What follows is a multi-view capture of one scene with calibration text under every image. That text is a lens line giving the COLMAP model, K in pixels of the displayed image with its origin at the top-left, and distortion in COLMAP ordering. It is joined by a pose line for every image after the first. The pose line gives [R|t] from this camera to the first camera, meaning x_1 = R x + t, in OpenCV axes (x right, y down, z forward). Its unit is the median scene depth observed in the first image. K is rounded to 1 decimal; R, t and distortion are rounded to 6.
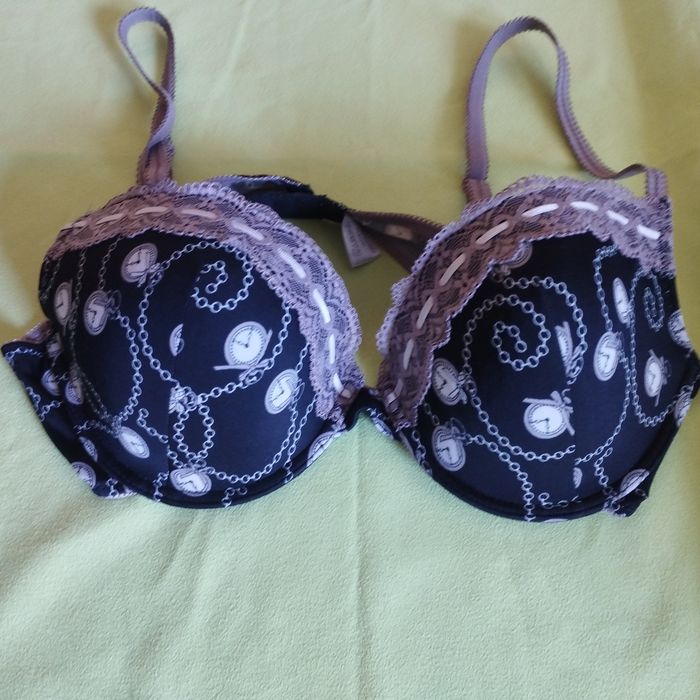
lens RADIAL K [[789.2, 0, 350.0], [0, 789.2, 350.0], [0, 0, 1]] dist [0.063287, -0.062034]
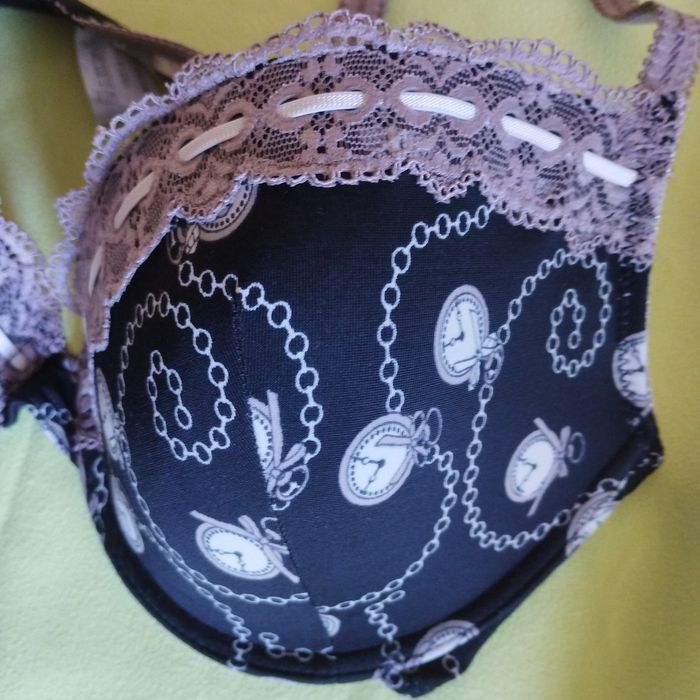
lens RADIAL K [[789.2, 0, 350.0], [0, 789.2, 350.0], [0, 0, 1]] dist [0.063287, -0.062034]
pose [[0.971839, 0.196611, -0.129898, 0.329143], [-0.151056, 0.942863, 0.296970, -0.175293], [0.180863, -0.268986, 0.946010, 0.535724]]
